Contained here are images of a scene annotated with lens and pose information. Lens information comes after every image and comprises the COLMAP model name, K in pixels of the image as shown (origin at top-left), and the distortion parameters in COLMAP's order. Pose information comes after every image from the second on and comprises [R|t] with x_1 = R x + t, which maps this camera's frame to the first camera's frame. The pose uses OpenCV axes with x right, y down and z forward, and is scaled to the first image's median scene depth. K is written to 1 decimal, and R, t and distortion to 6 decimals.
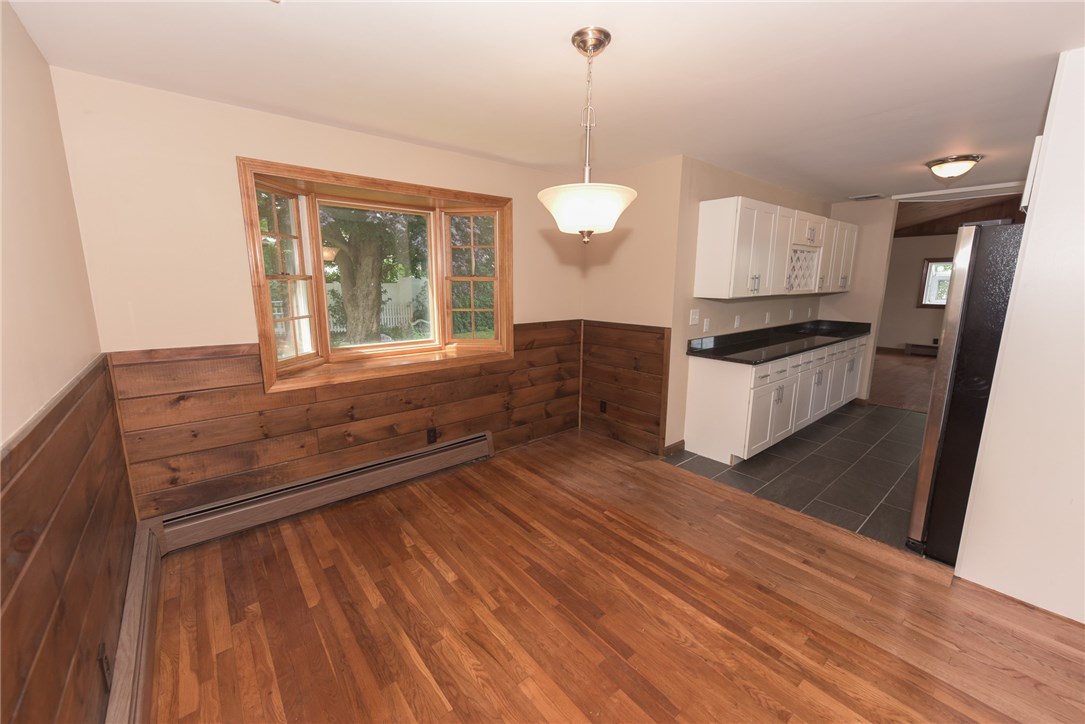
lens RADIAL K [[428.9, 0, 542.1], [0, 428.9, 359.7], [0, 0, 1]] dist [0.002463, -0.000037]
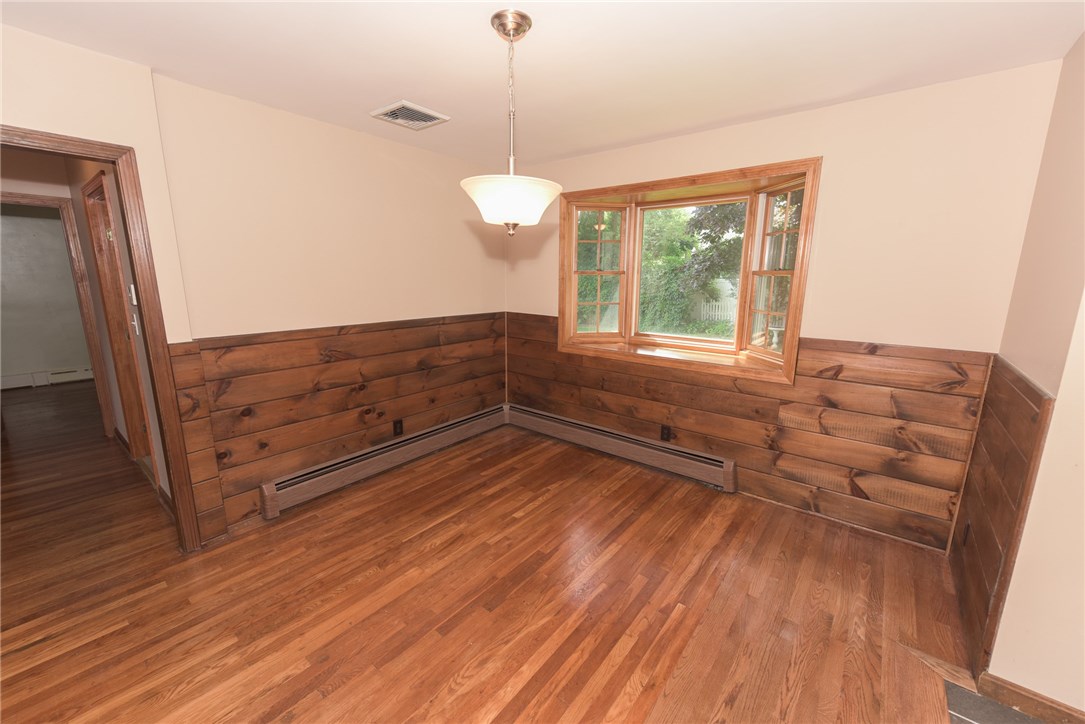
lens RADIAL K [[425.3, 0, 539.7], [0, 425.3, 358.6], [0, 0, 1]] dist [0.001109, -0.000069]
pose [[0.194045, 0.190312, -0.962355, 0.780460], [-0.183246, 0.970767, 0.155026, -0.114379], [0.963726, 0.146266, 0.223246, 0.628129]]
